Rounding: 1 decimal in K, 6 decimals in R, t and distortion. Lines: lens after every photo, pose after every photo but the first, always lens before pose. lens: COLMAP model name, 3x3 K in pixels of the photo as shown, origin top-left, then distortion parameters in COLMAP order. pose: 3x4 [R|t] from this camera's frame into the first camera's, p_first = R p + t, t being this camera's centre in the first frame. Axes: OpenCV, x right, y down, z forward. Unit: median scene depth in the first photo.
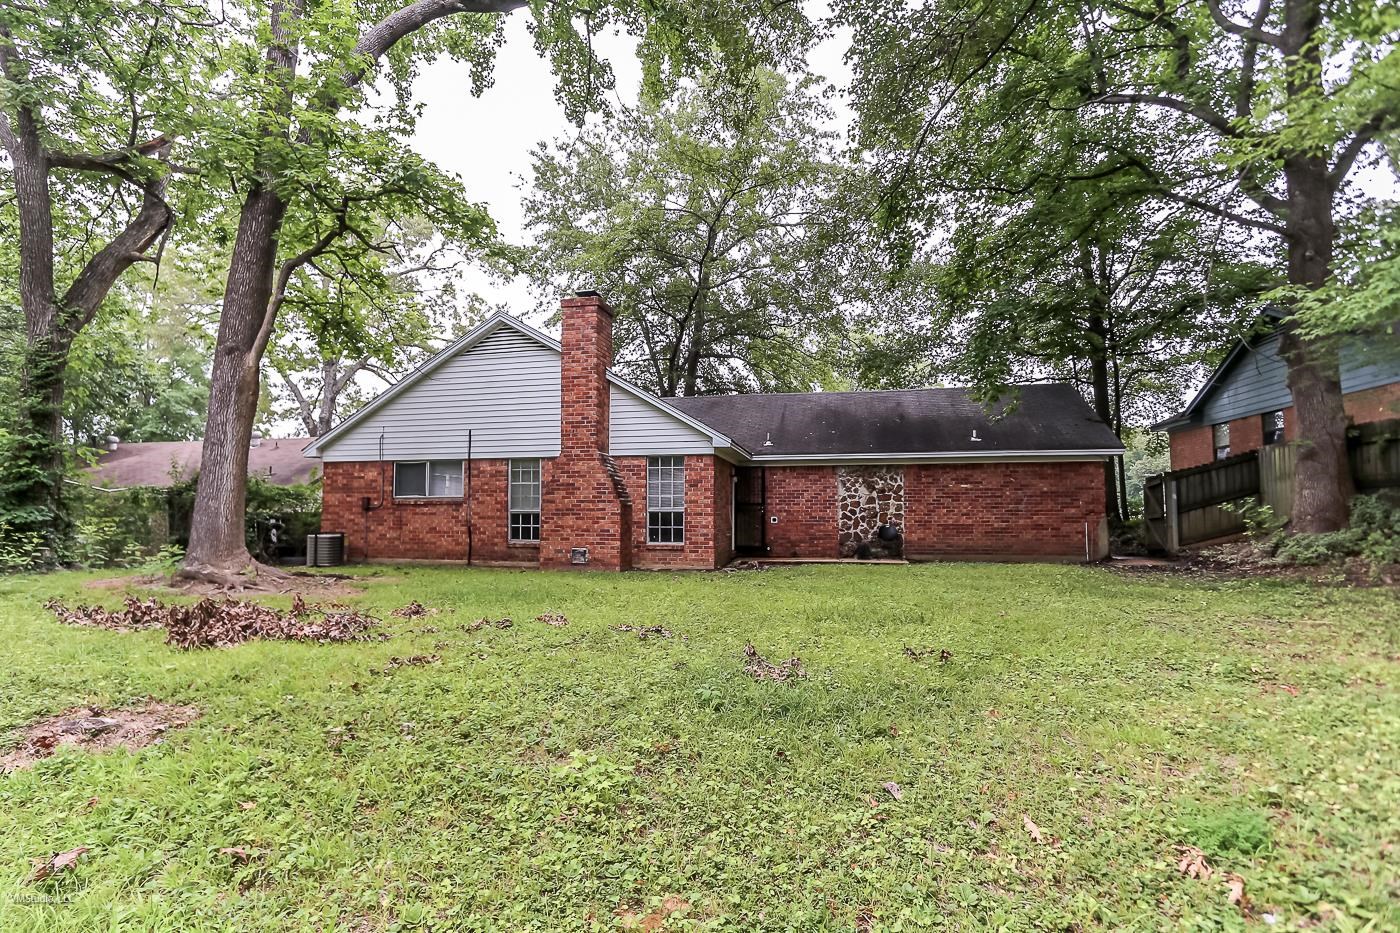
lens RADIAL K [[691.1, 0, 700.1], [0, 691.1, 467.1], [0, 0, 1]] dist [-0.001557, 0.000563]
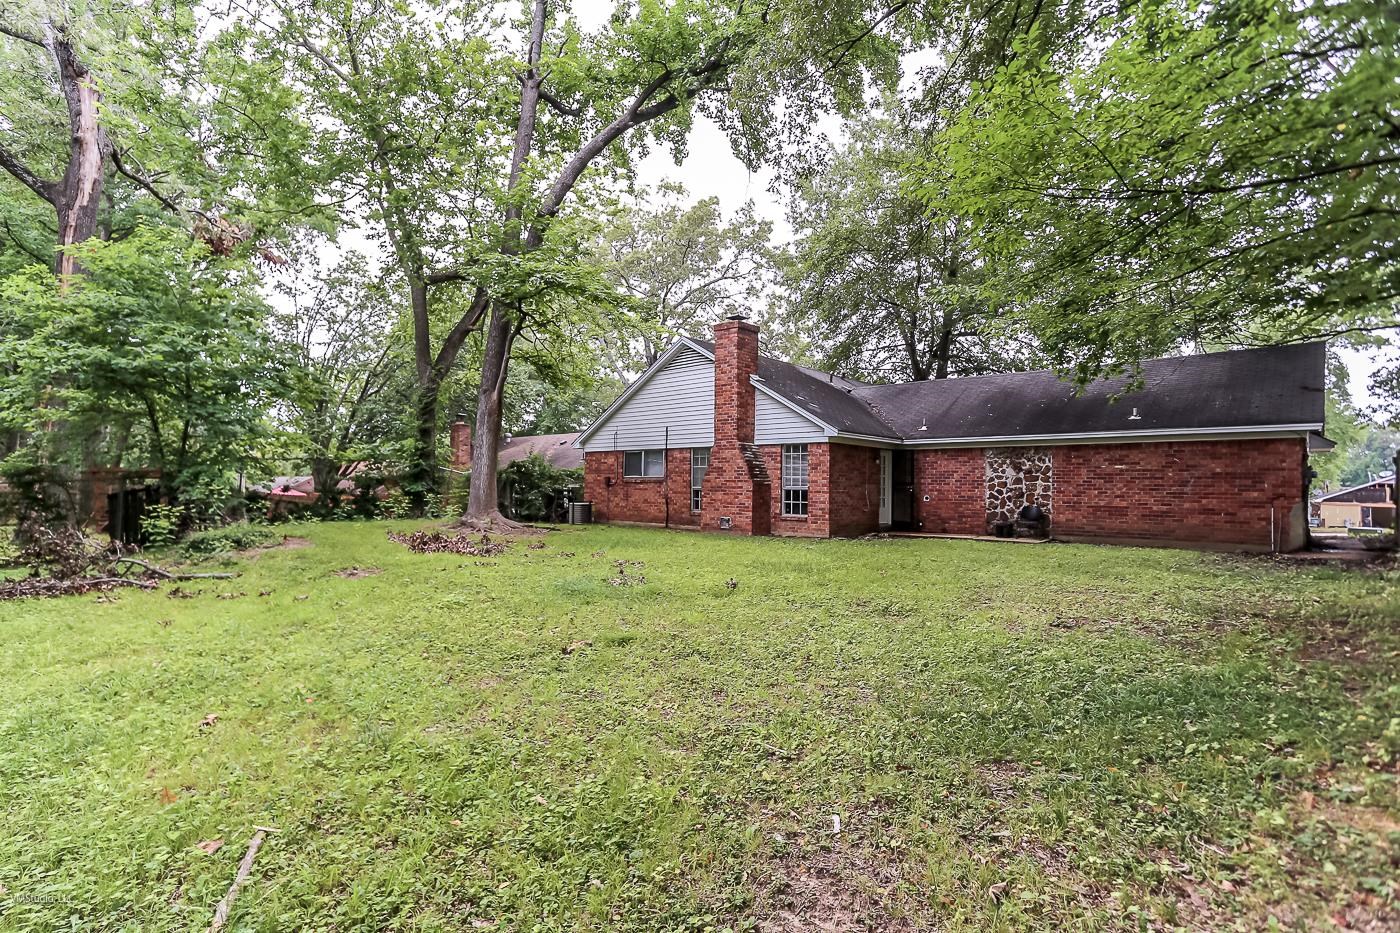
lens RADIAL K [[706.7, 0, 700.9], [0, 706.7, 468.3], [0, 0, 1]] dist [0.014802, 0.000550]
pose [[0.869522, -0.003681, -0.493881, 0.403121], [0.020597, 0.999373, 0.028813, -0.012187], [0.493465, -0.035226, 0.869052, -0.163218]]
